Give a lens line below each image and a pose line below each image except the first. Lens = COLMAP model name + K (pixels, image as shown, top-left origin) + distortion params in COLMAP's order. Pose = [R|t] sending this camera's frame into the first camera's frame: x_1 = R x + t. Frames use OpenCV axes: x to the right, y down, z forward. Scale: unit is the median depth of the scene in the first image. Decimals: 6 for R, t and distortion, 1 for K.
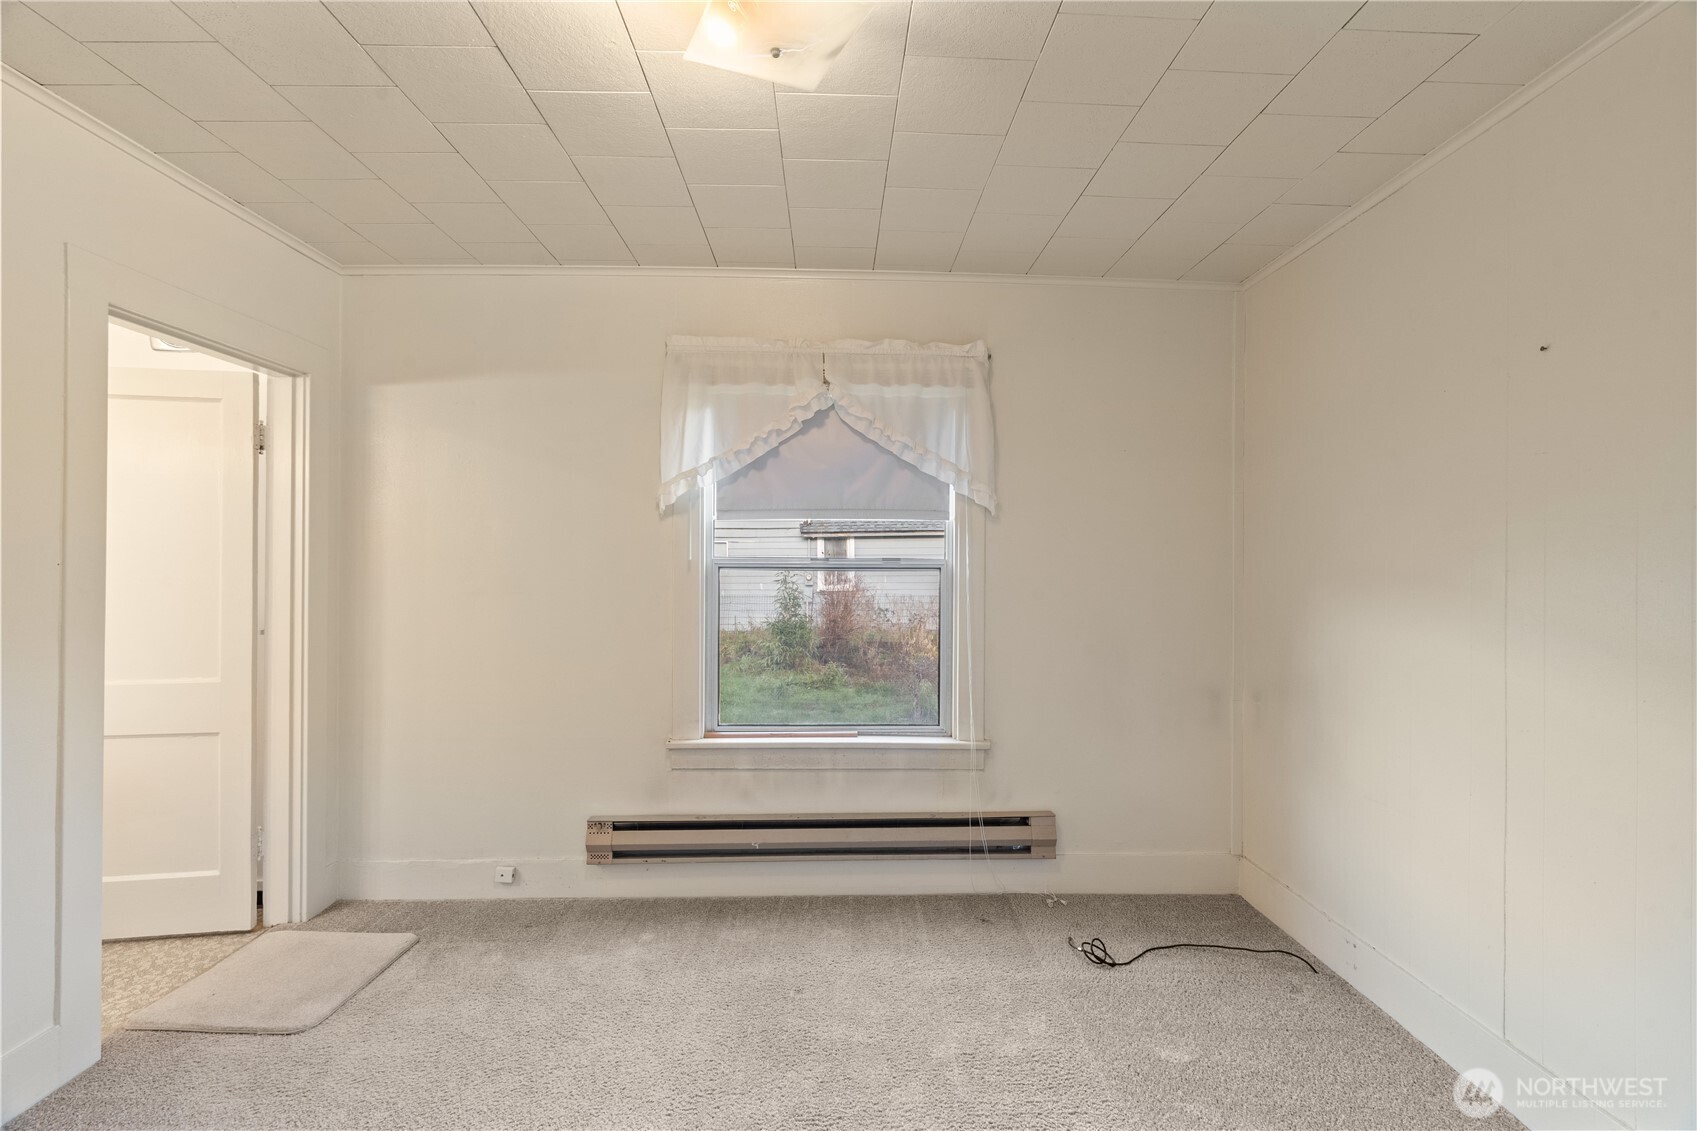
lens RADIAL K [[761.8, 0, 846.4], [0, 761.8, 567.4], [0, 0, 1]] dist [-0.007220, 0.002326]
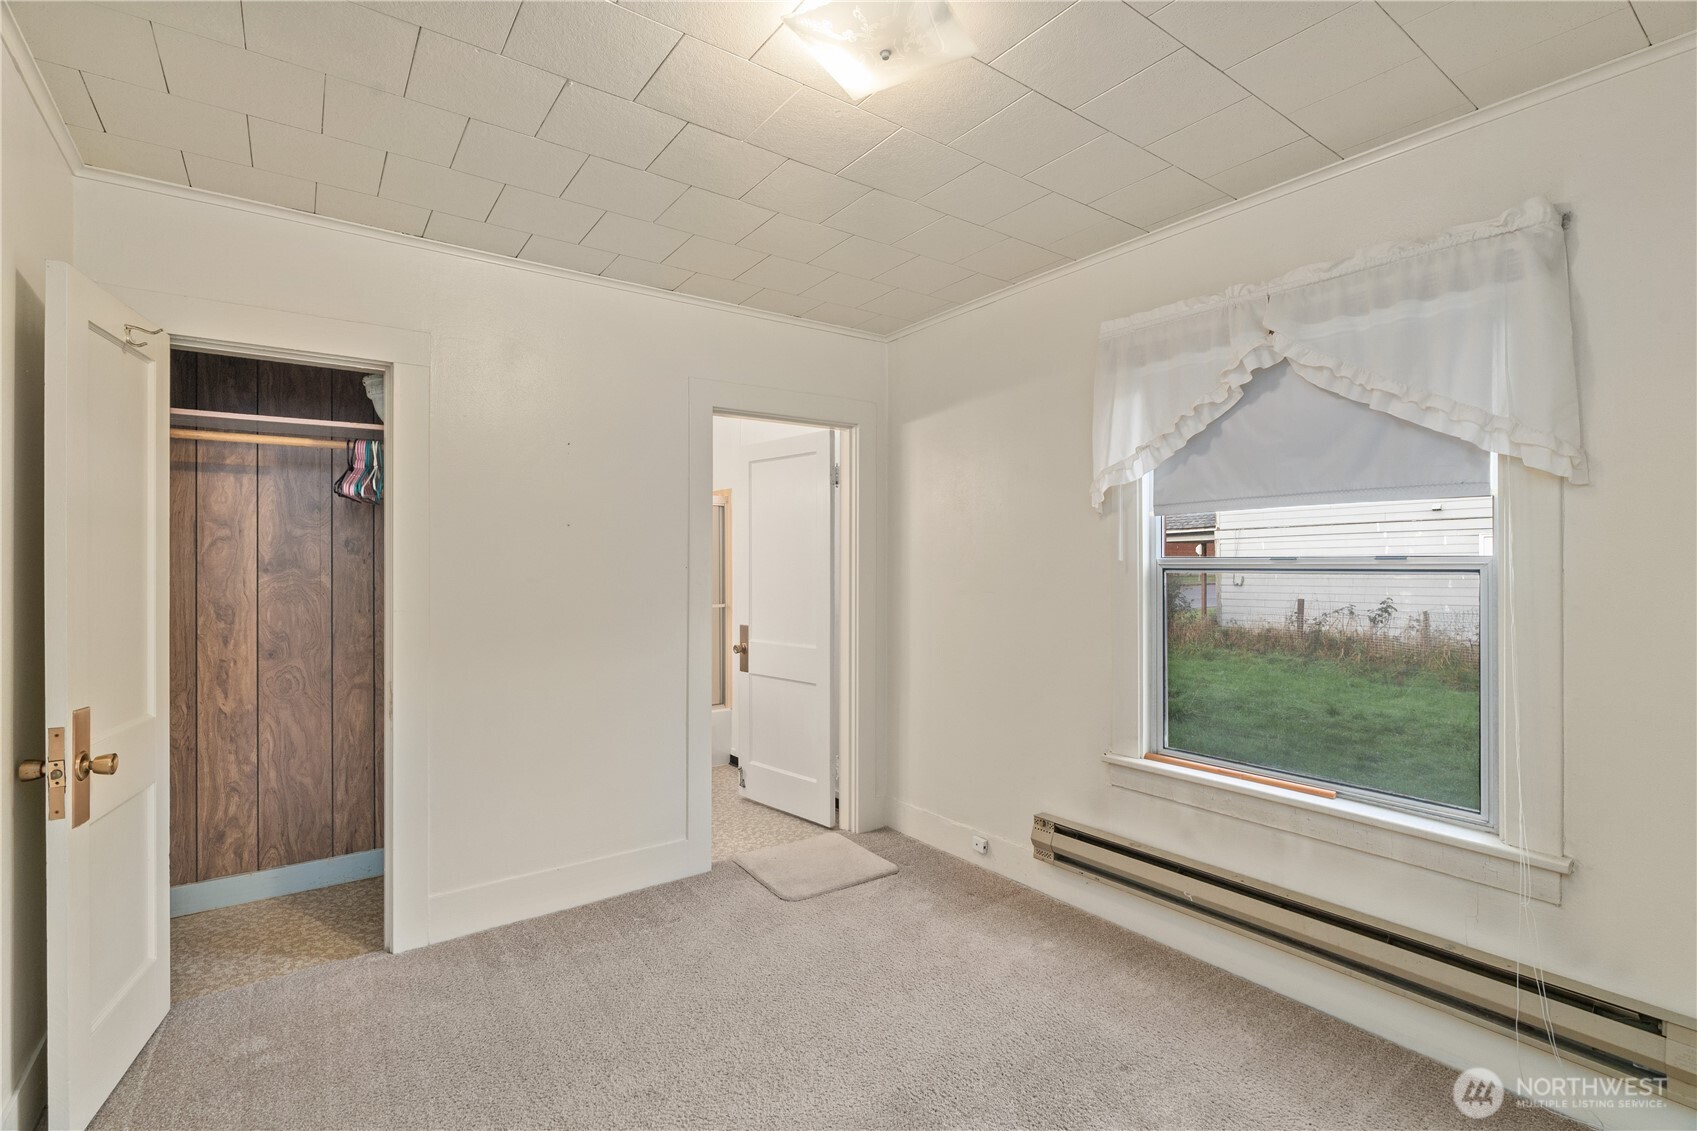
lens RADIAL K [[761.8, 0, 847.3], [0, 761.8, 561.4], [0, 0, 1]] dist [-0.007220, 0.002326]
pose [[0.576798, -0.007087, -0.816856, 0.356515], [-0.000067, 0.999962, -0.008723, -0.000951], [0.816887, 0.005086, 0.576776, 0.198296]]
